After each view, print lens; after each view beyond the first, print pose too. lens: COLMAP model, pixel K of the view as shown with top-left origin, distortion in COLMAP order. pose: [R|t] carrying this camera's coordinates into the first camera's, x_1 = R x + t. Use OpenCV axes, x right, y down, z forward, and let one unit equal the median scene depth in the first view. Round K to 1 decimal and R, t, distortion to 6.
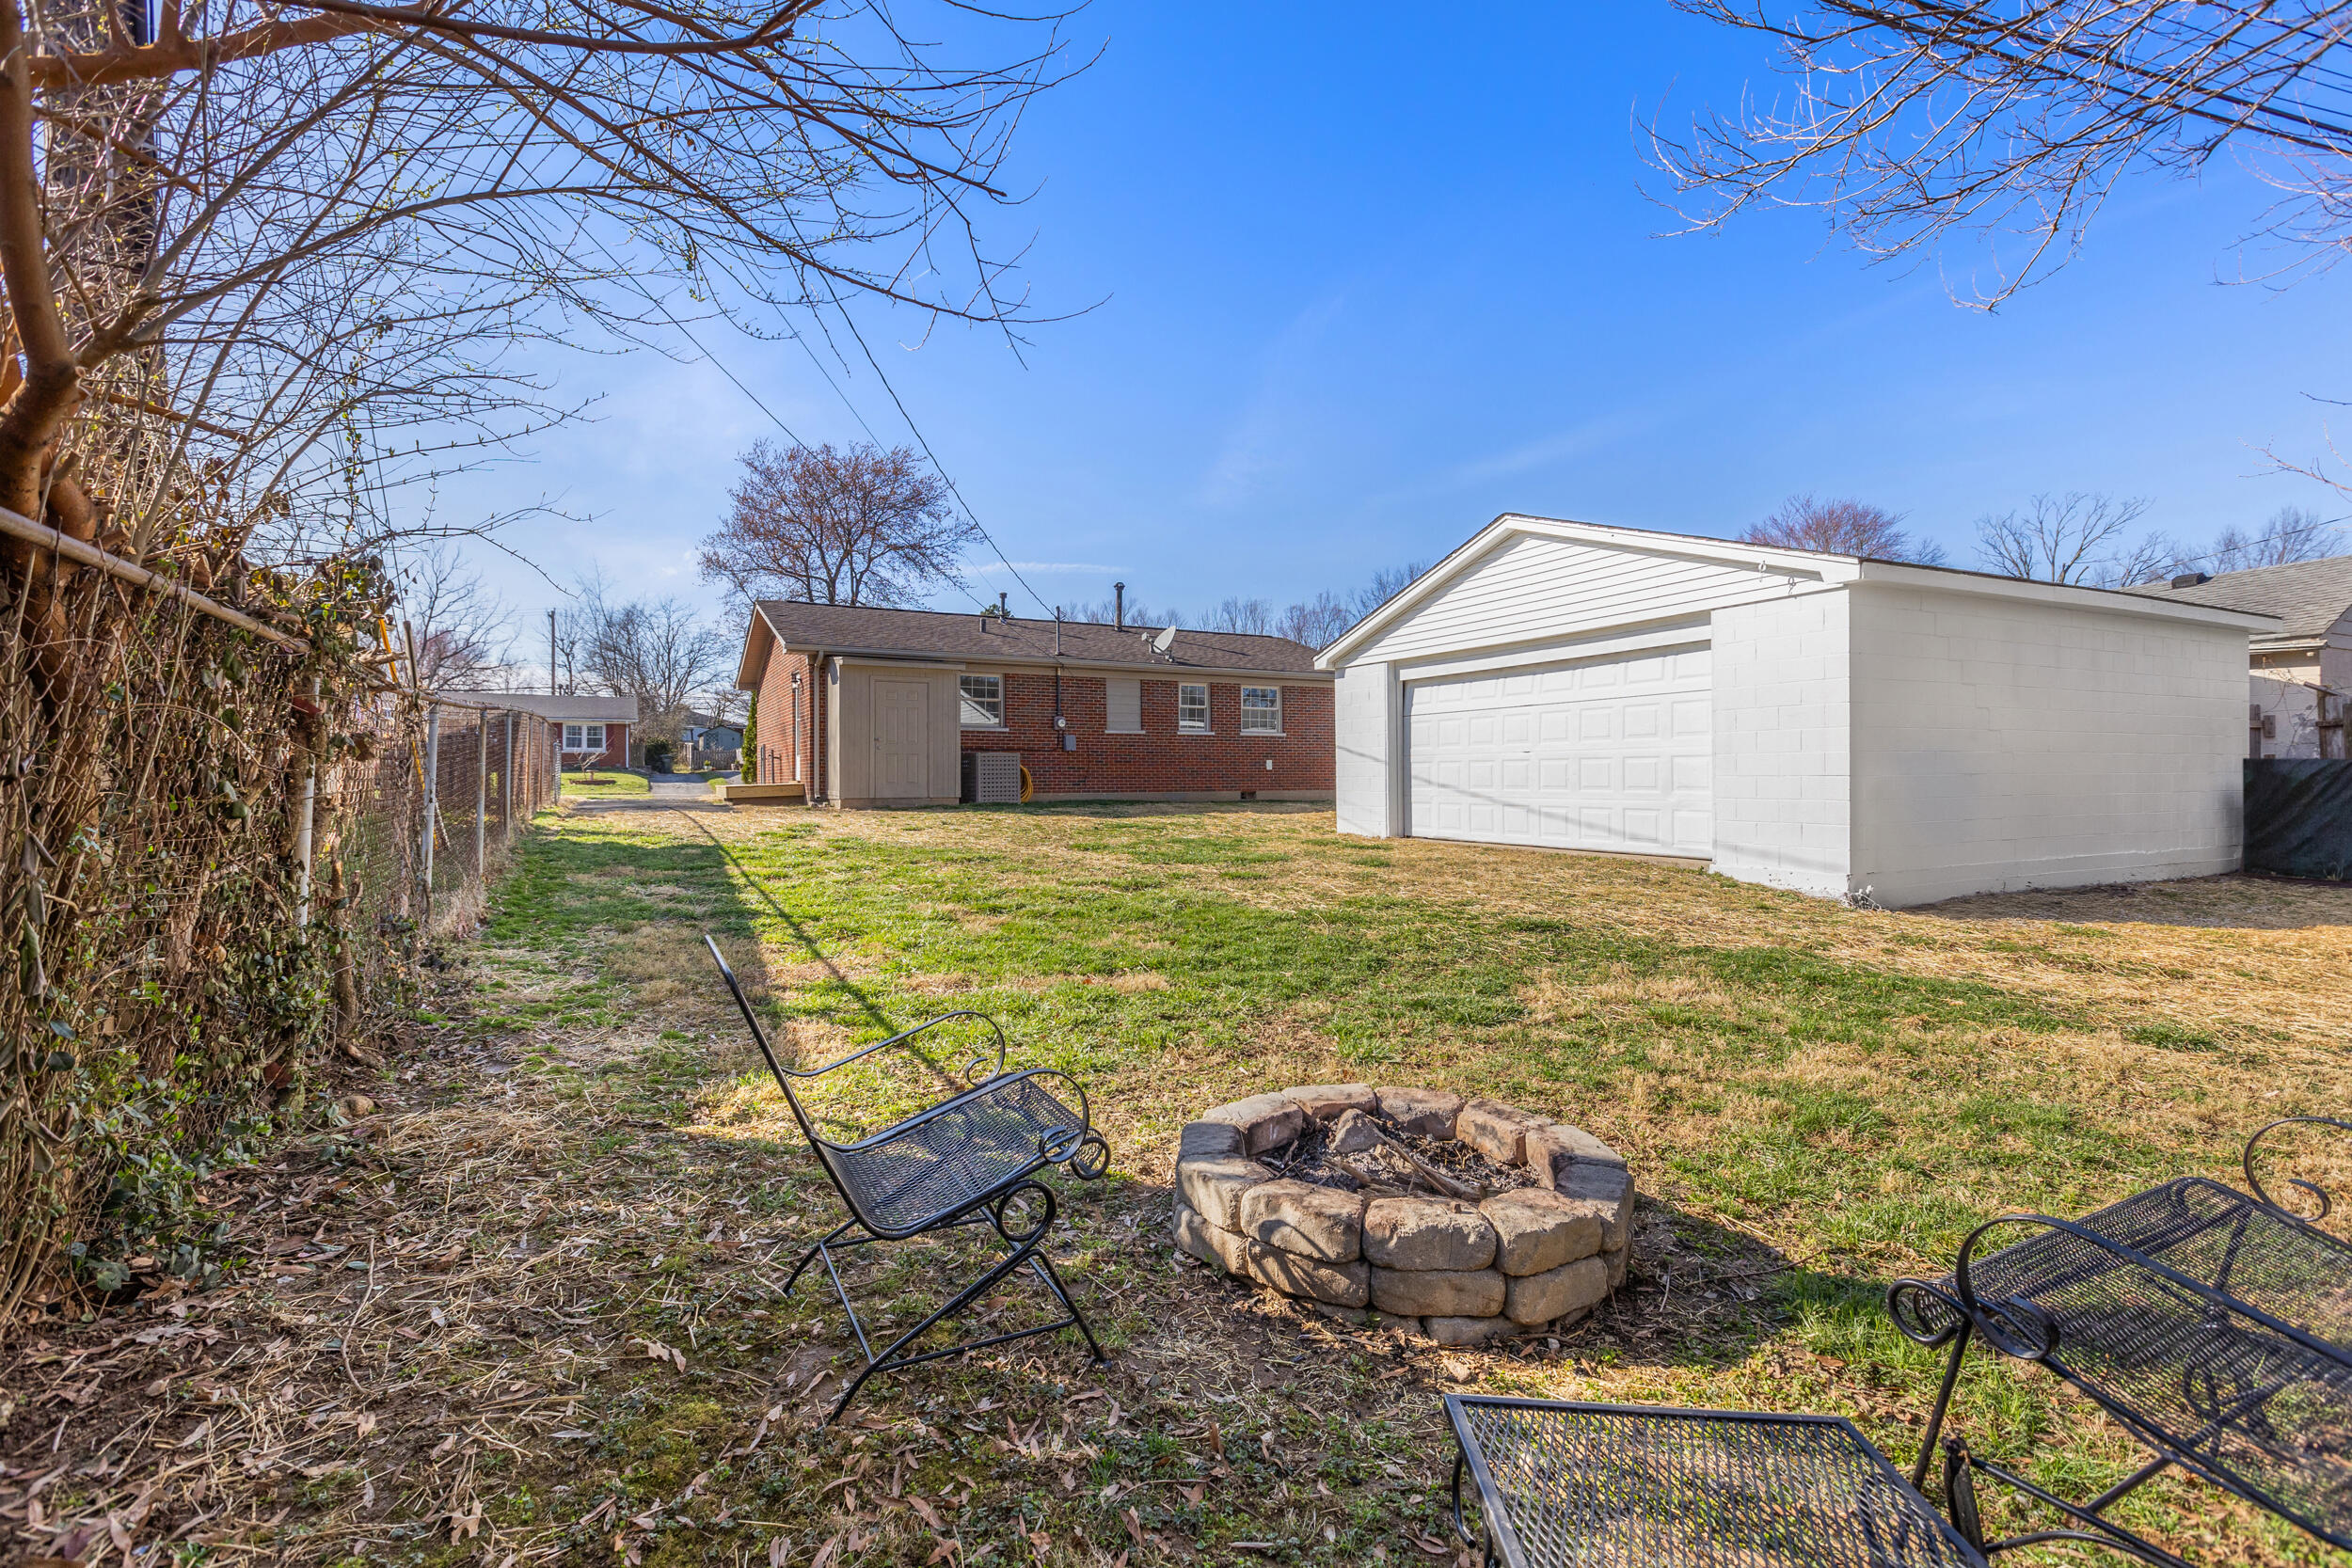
lens RADIAL K [[1045.0, 0, 1186.1], [0, 1045.0, 778.8], [0, 0, 1]] dist [0.001349, 0.000543]
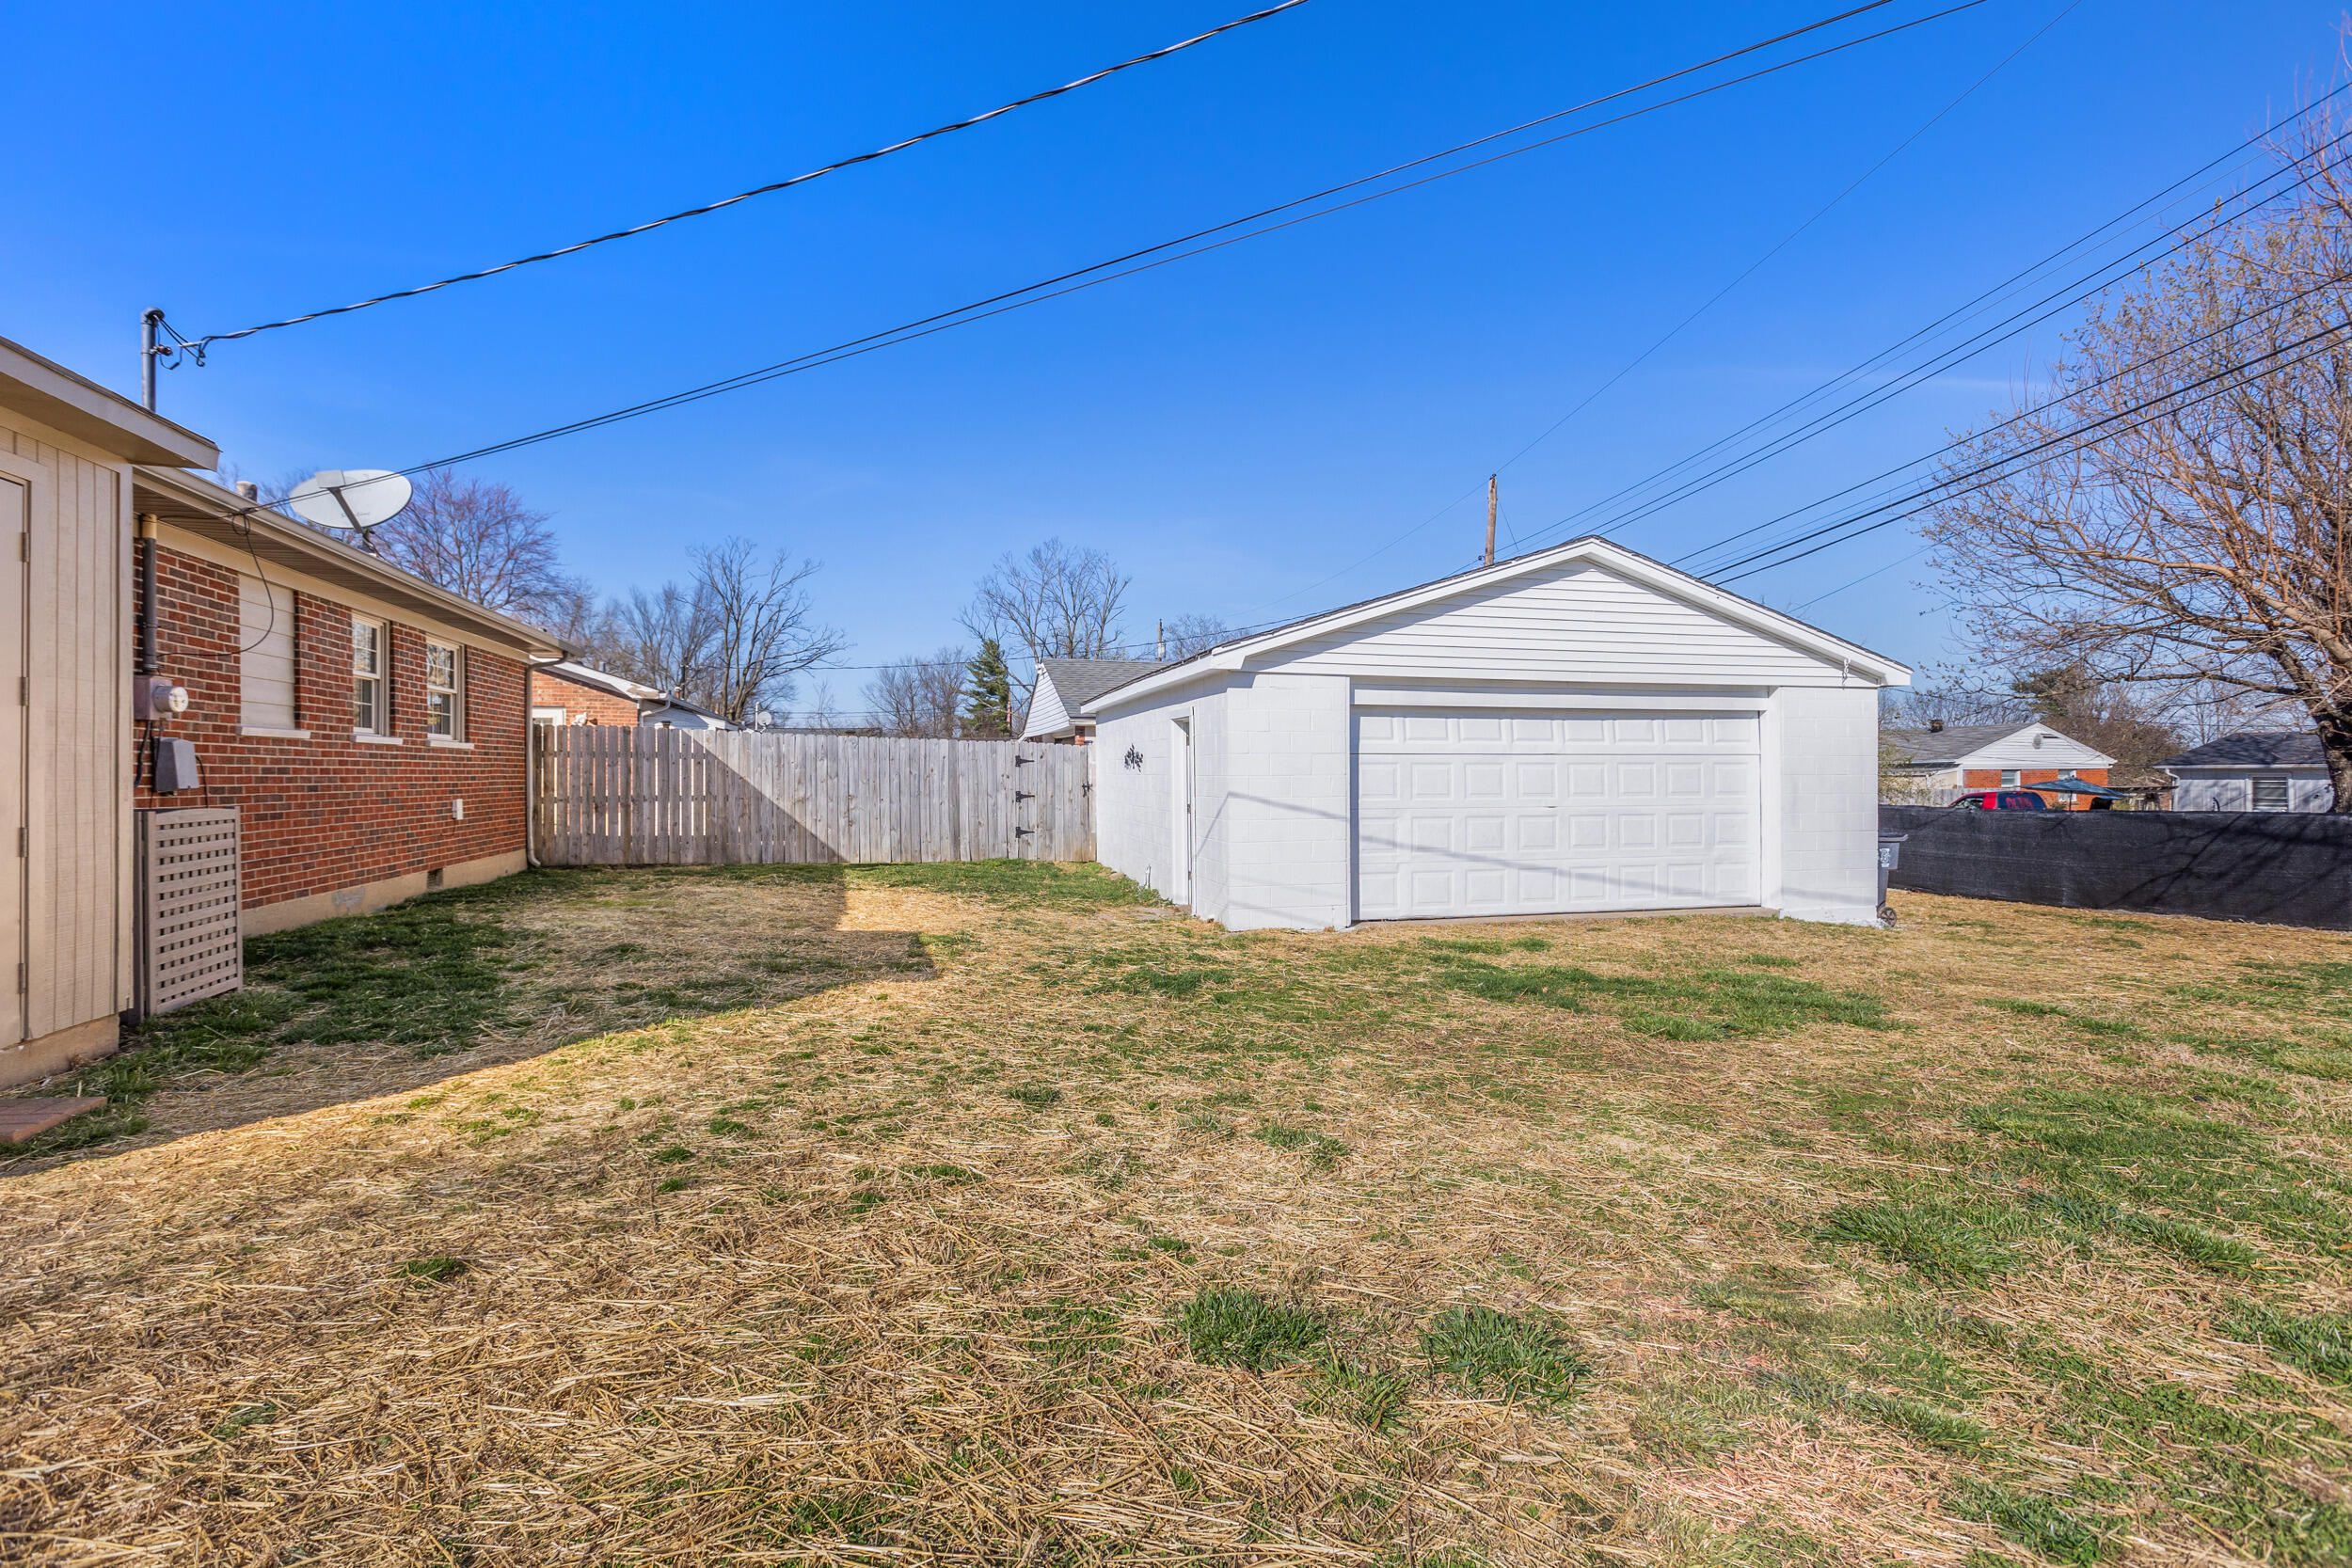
lens RADIAL K [[1045.0, 0, 1186.1], [0, 1045.0, 778.8], [0, 0, 1]] dist [0.001349, 0.000543]
pose [[0.207735, 0.000897, 0.978185, -1.575243], [0.003096, 0.999994, -0.001575, -0.129073], [-0.978180, 0.003356, 0.207731, 2.943291]]
